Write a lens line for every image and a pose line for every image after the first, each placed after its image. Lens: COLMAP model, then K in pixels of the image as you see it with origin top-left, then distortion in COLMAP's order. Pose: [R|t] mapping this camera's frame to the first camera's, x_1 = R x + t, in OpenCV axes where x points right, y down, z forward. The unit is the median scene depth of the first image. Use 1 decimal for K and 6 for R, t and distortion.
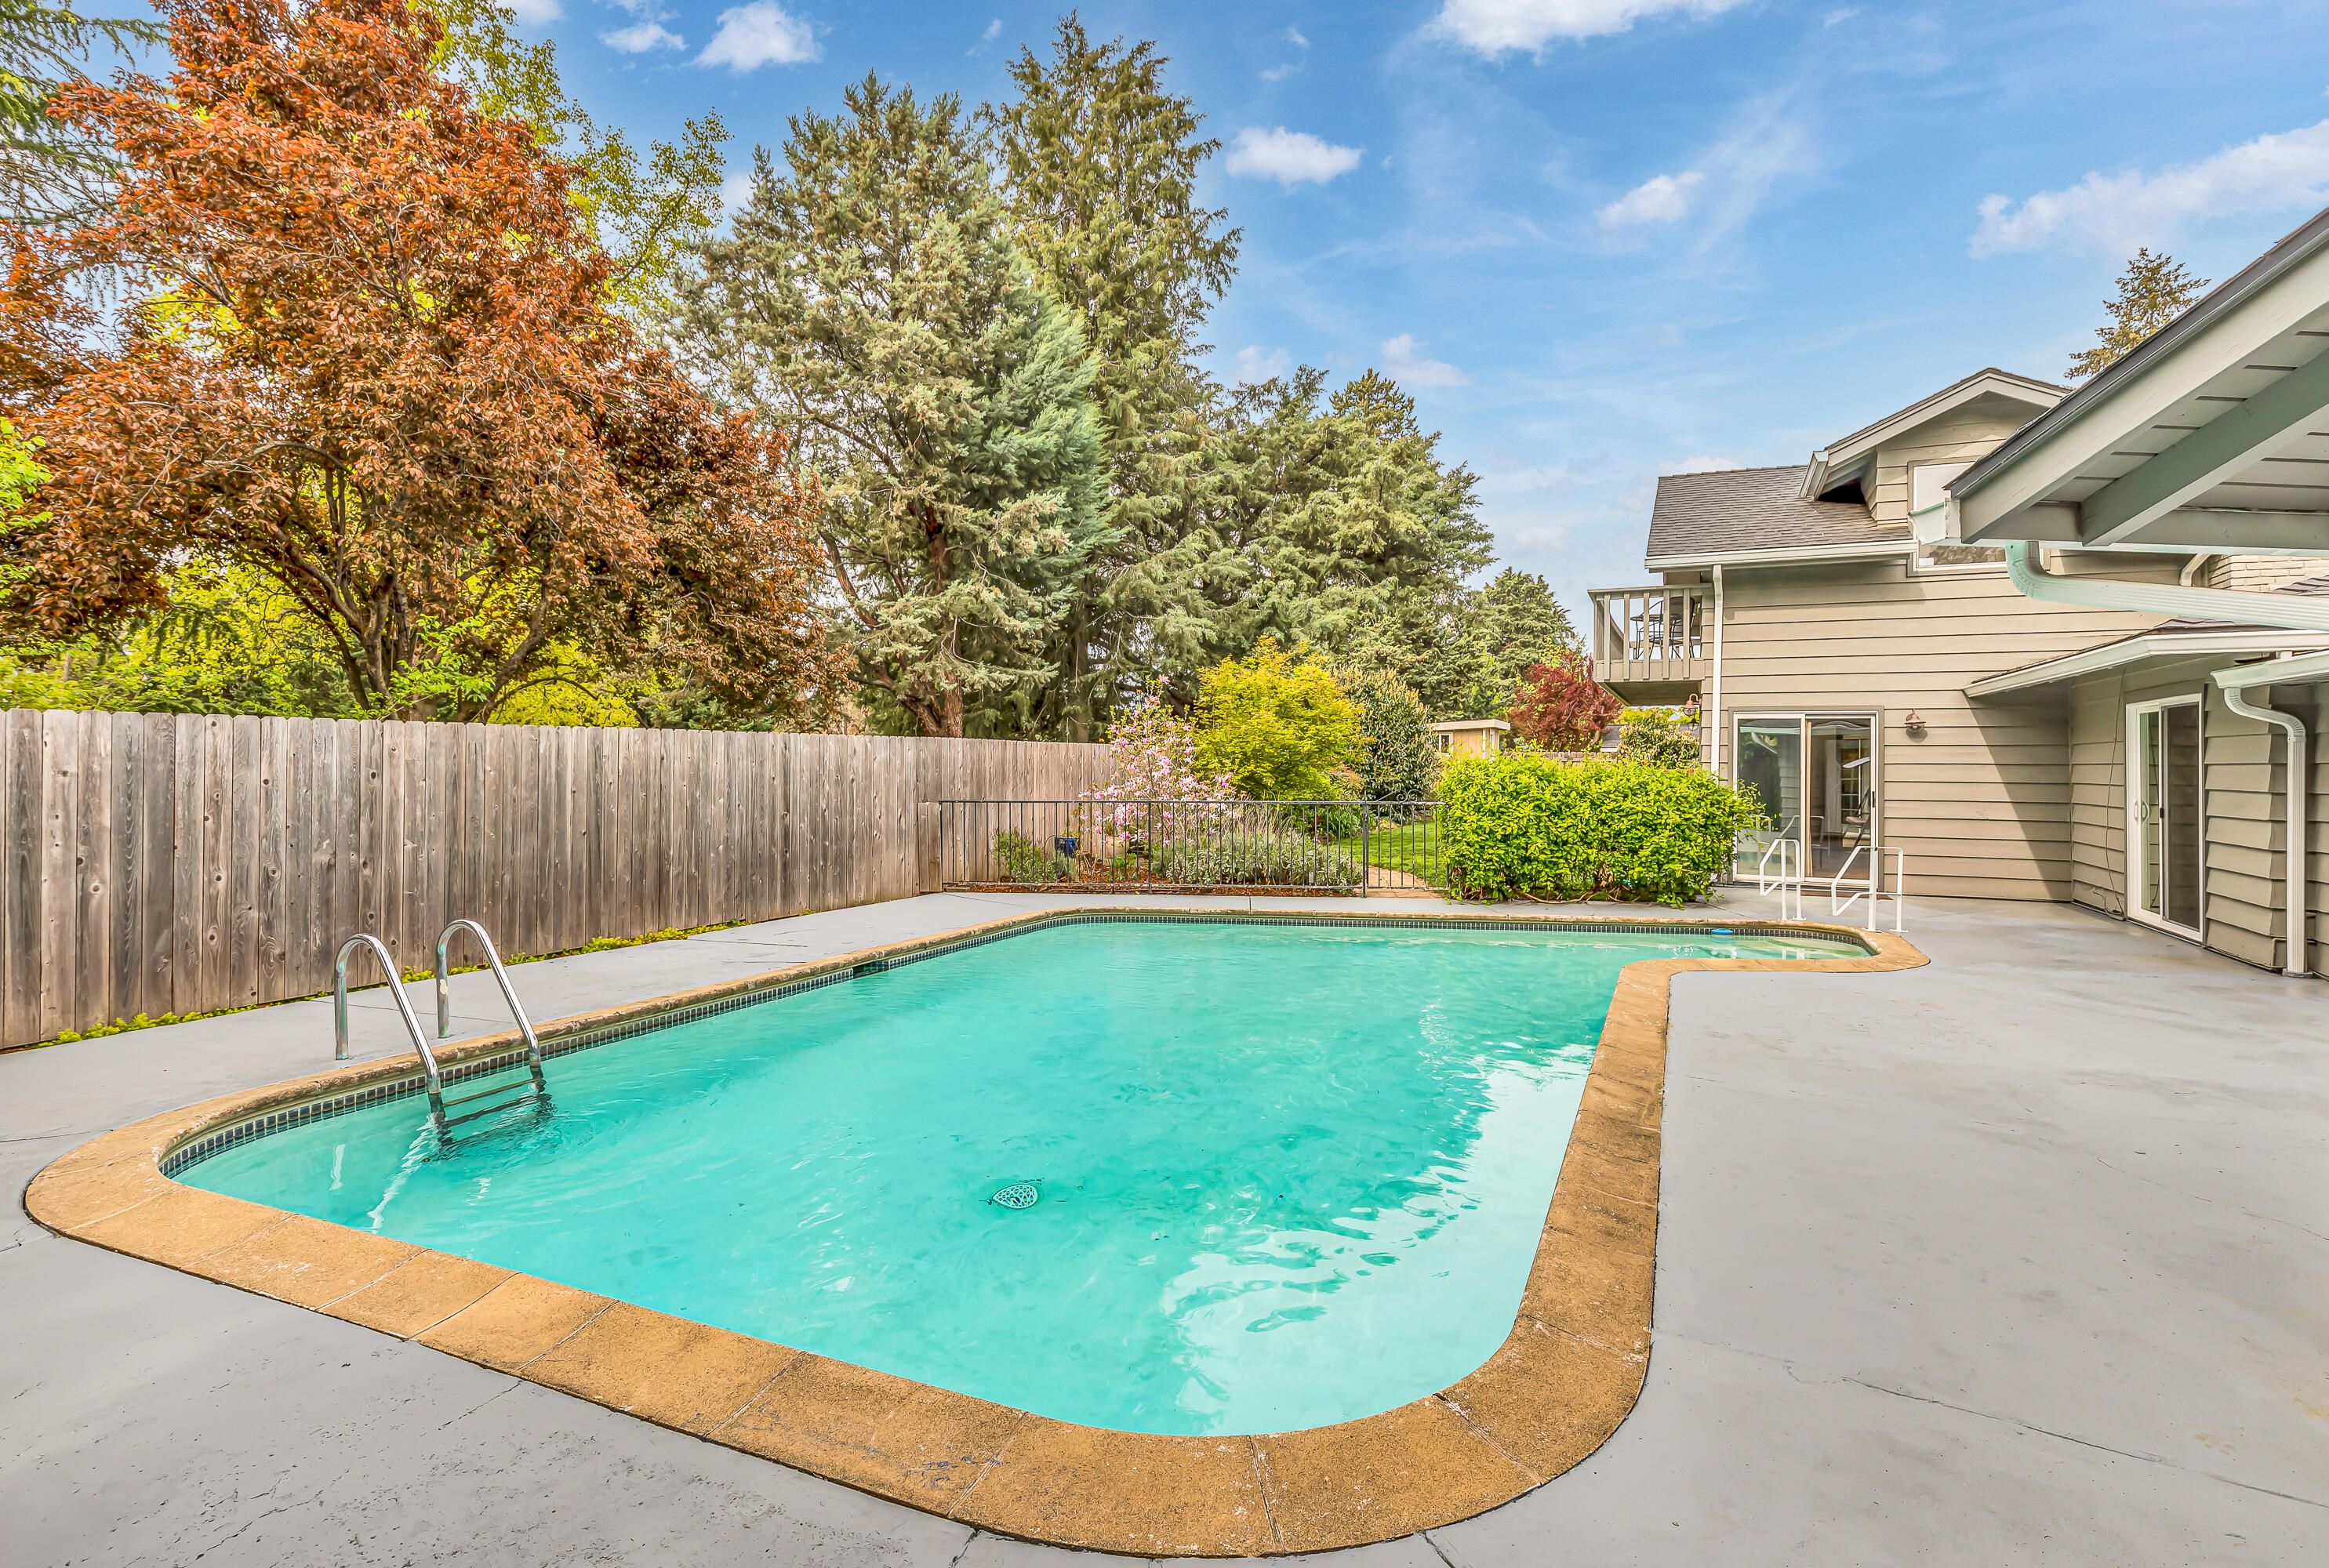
lens RADIAL K [[1114.6, 0, 1177.1], [0, 1114.6, 752.1], [0, 0, 1]] dist [0.001172, 0.000438]
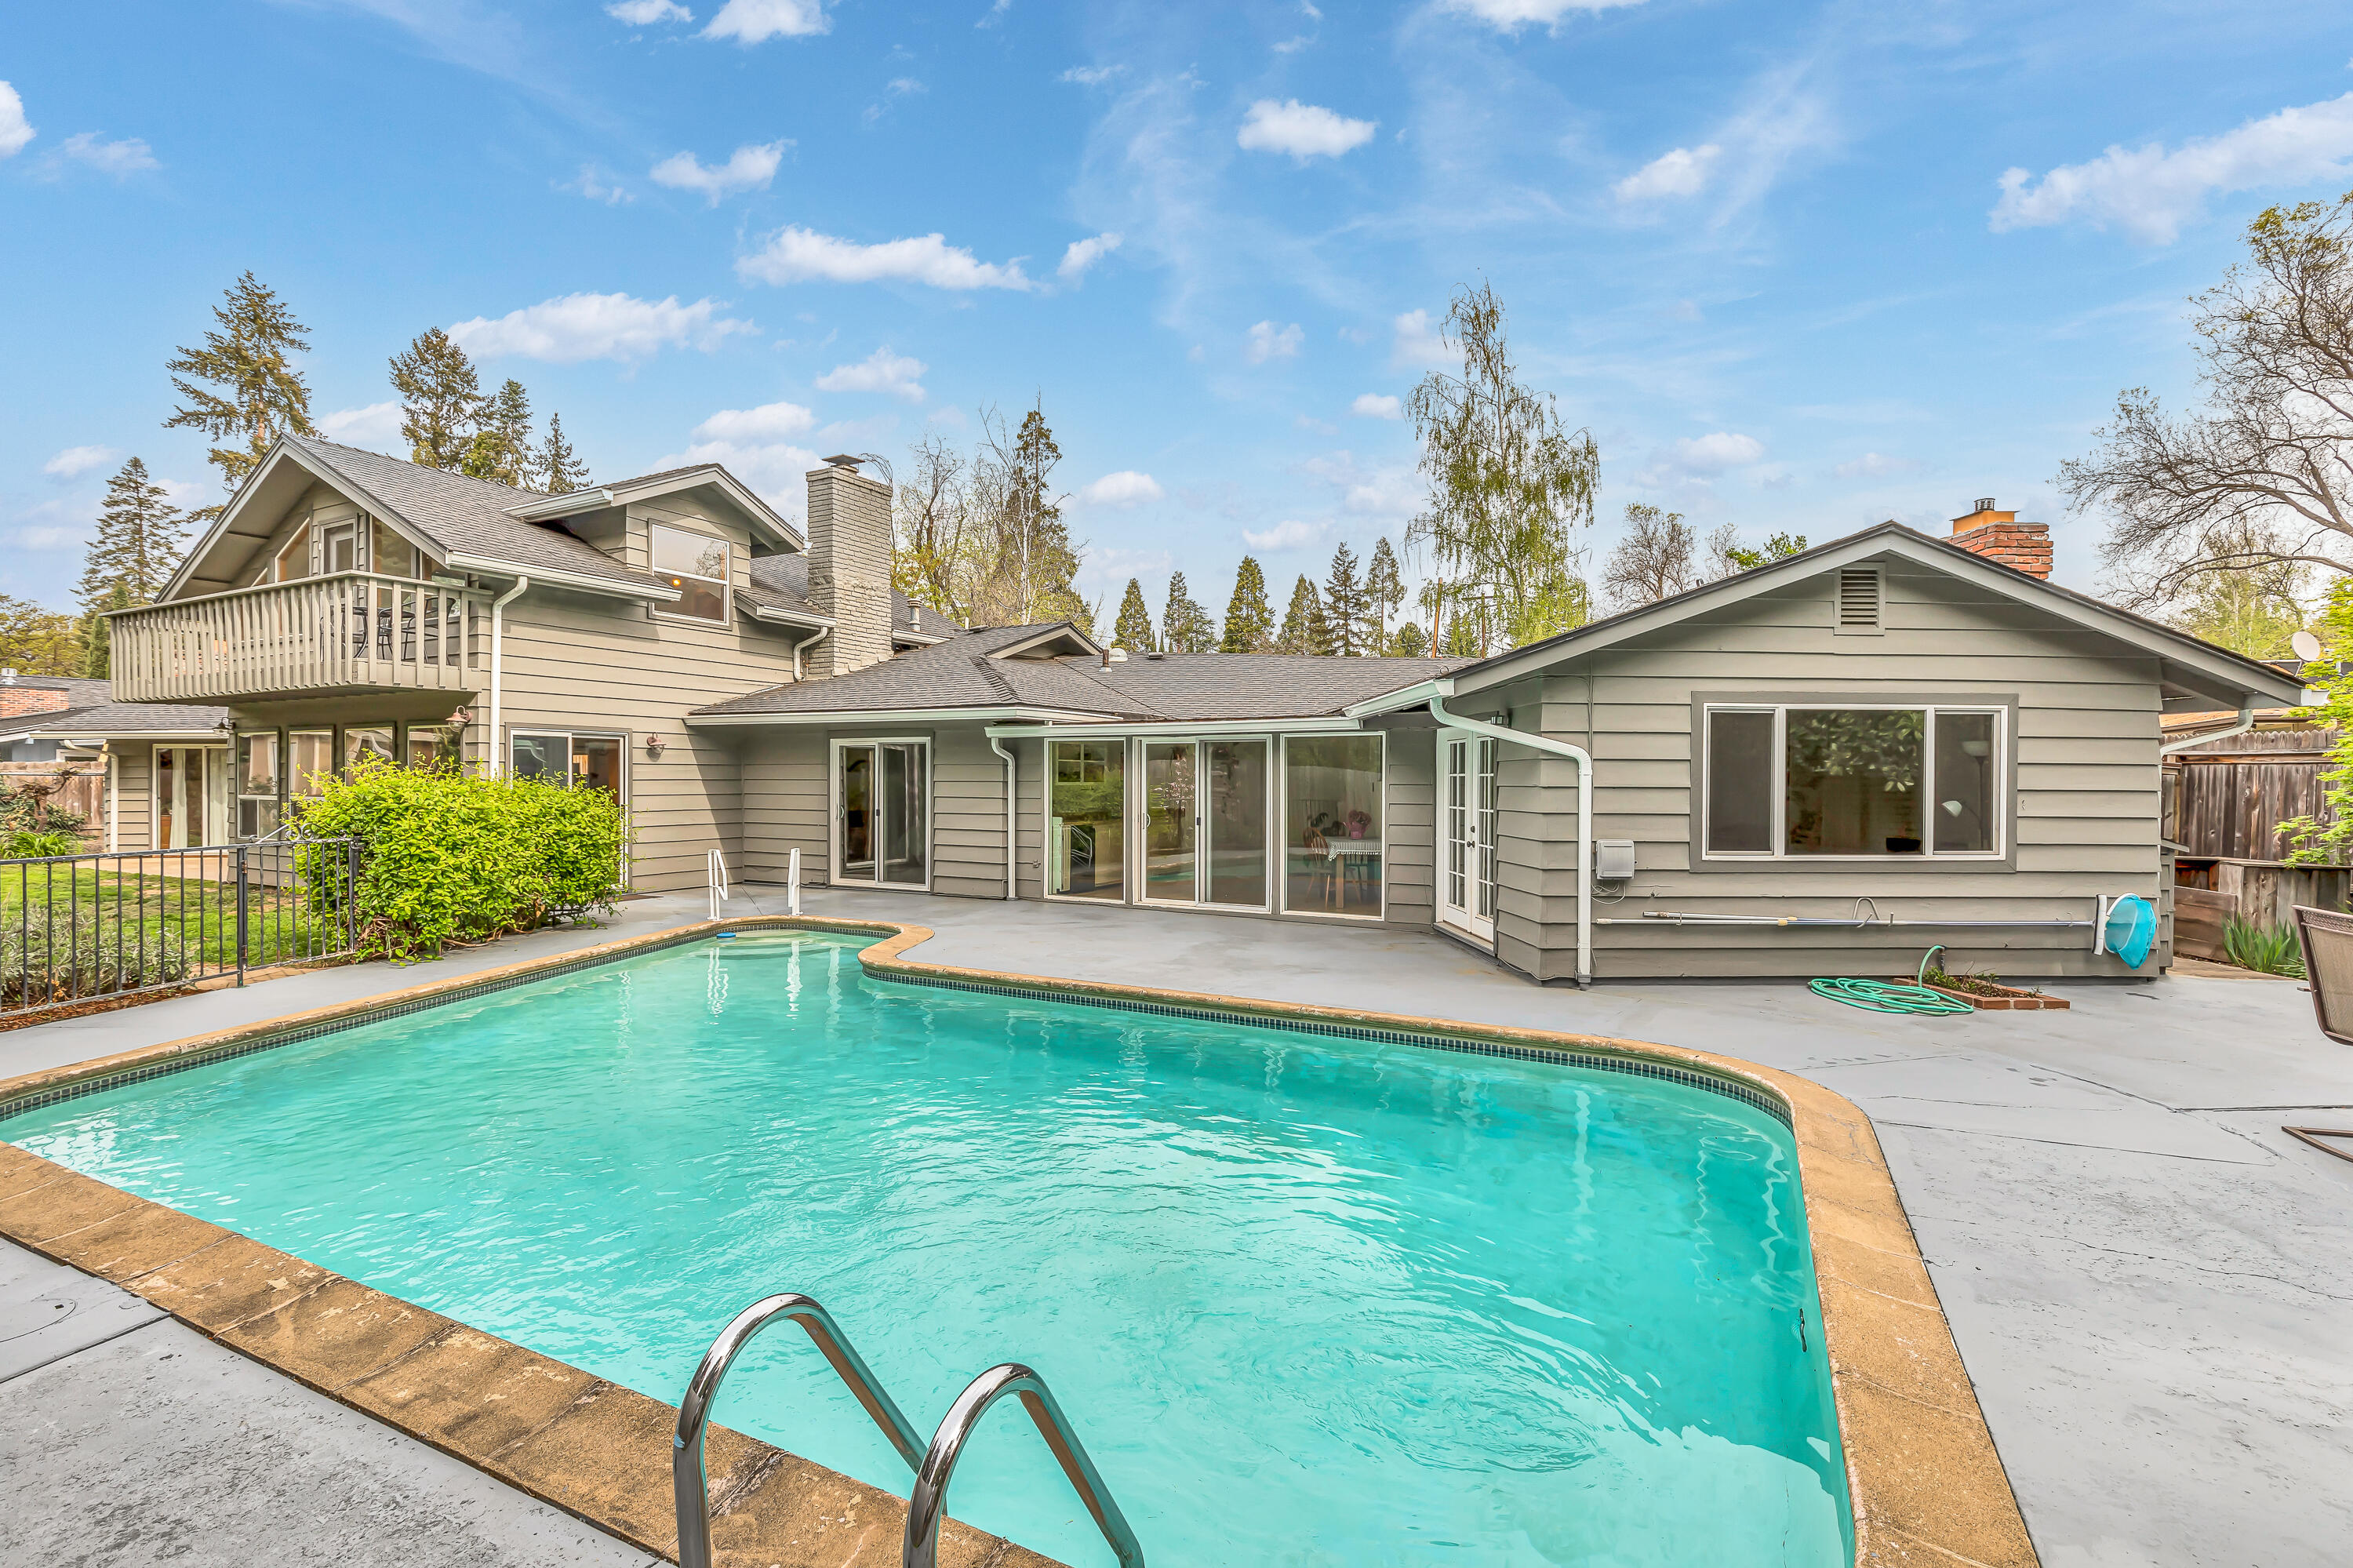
lens RADIAL K [[1067.0, 0, 1176.5], [0, 1067.0, 784.0], [0, 0, 1]] dist [0.002854, 0.000102]
pose [[0.074847, -0.014345, 0.997092, -0.209453], [-0.012831, 0.999800, 0.015347, -0.004722], [-0.997112, -0.013942, 0.074648, 0.188015]]
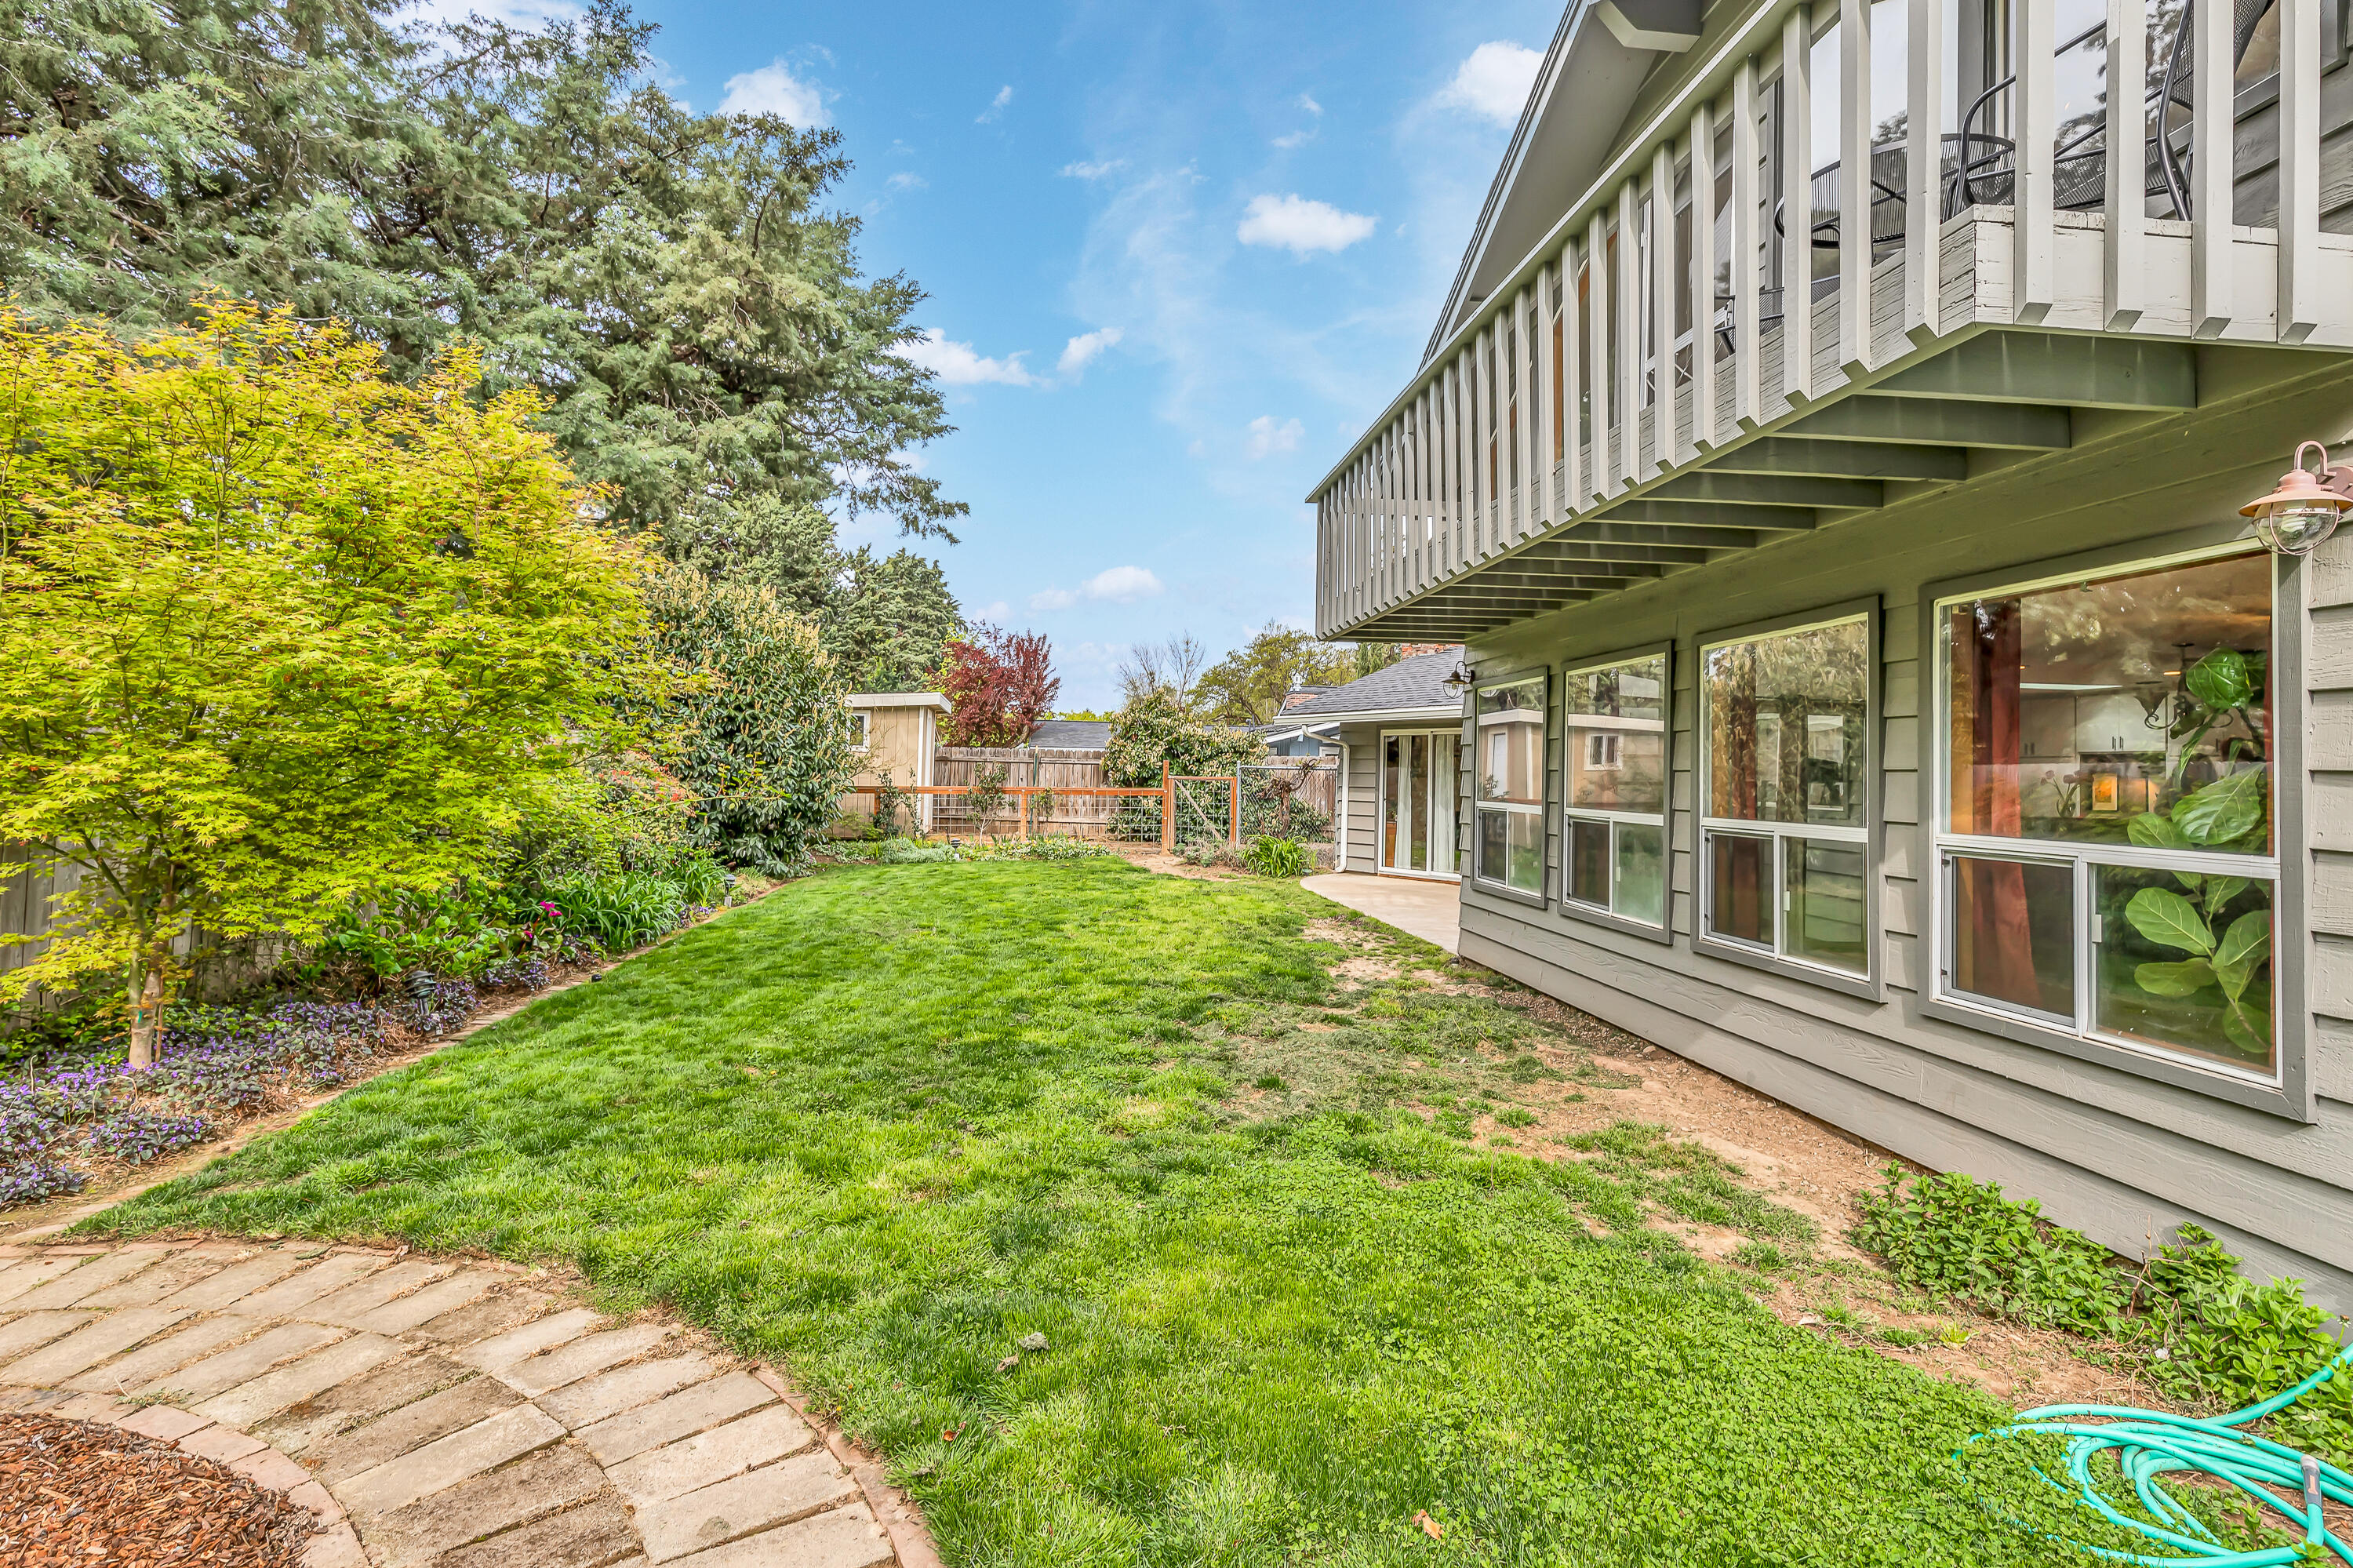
lens RADIAL K [[1132.3, 0, 1184.5], [0, 1132.3, 738.0], [0, 0, 1]] dist [0.004395, 0.000399]
pose [[0.853726, 0.024700, 0.520137, 0.097509], [-0.018227, 0.999680, -0.017556, 0.006018], [-0.520404, 0.005508, 0.853902, 0.514139]]
